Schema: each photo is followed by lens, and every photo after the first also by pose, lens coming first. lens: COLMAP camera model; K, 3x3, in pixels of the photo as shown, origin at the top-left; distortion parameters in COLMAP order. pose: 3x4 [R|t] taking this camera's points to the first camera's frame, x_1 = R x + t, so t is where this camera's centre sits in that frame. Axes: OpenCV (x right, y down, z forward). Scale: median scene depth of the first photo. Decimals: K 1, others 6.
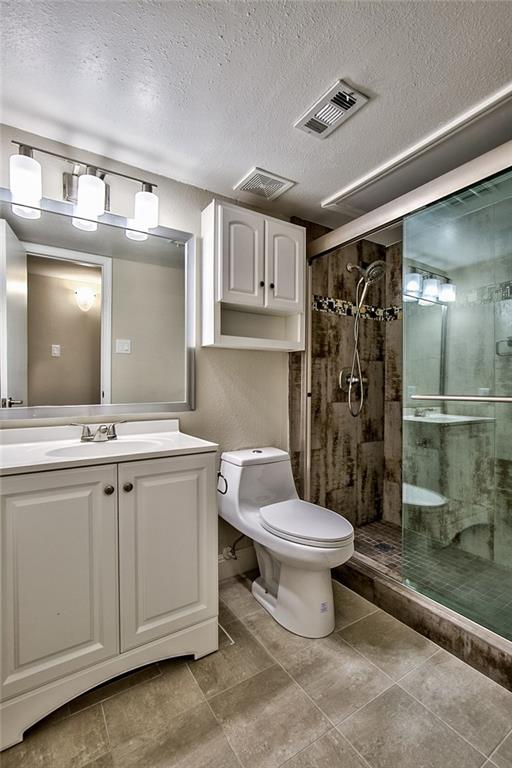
lens RADIAL K [[354.8, 0, 261.6], [0, 354.8, 386.9], [0, 0, 1]] dist [-0.013614, 0.007915]
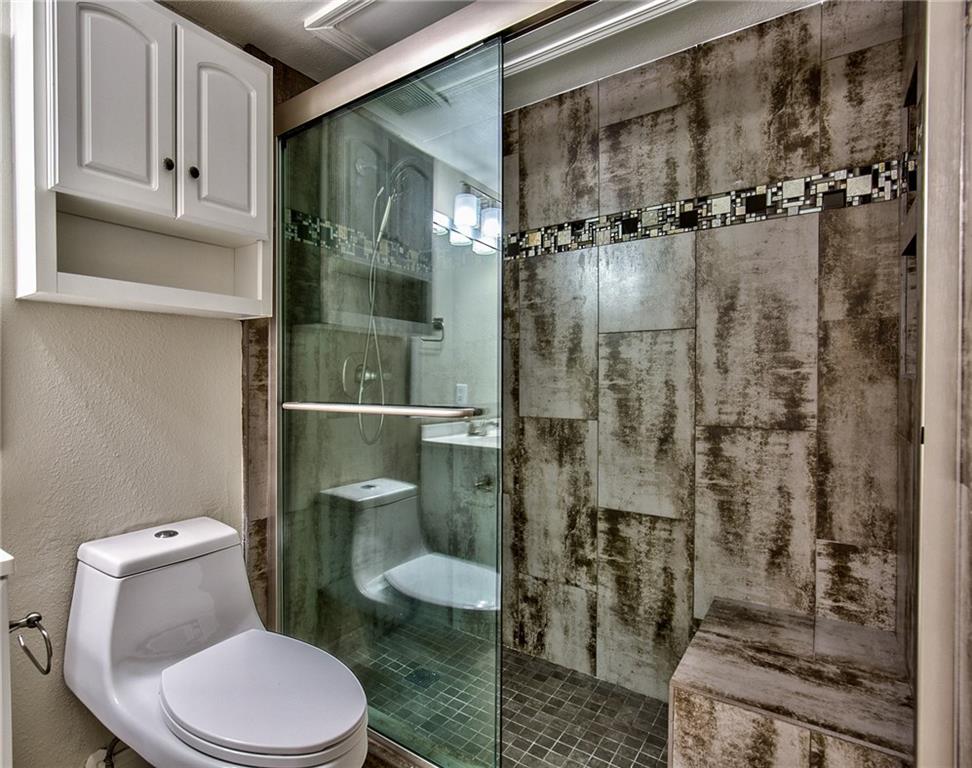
lens RADIAL K [[541.5, 0, 404.5], [0, 541.5, 387.4], [0, 0, 1]] dist [-0.002213, -0.004774]
pose [[0.950580, -0.007901, 0.310380, 0.064678], [0.003809, 0.999898, 0.013788, -0.015687], [-0.310457, -0.011924, 0.950513, 0.234063]]
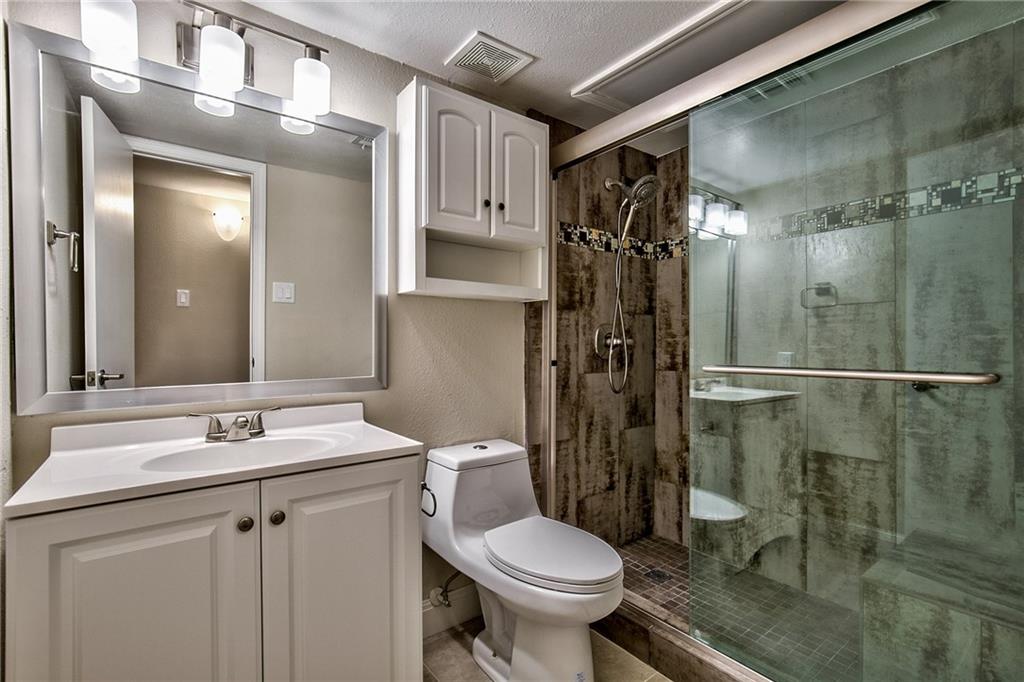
lens RADIAL K [[473.1, 0, 517.8], [0, 473.1, 343.8], [0, 0, 1]] dist [-0.013614, 0.007915]
pose [[0.997113, -0.002152, 0.075906, -0.008314], [0.002606, 0.999979, -0.005880, -0.012228], [-0.075891, 0.006060, 0.997098, 0.078608]]
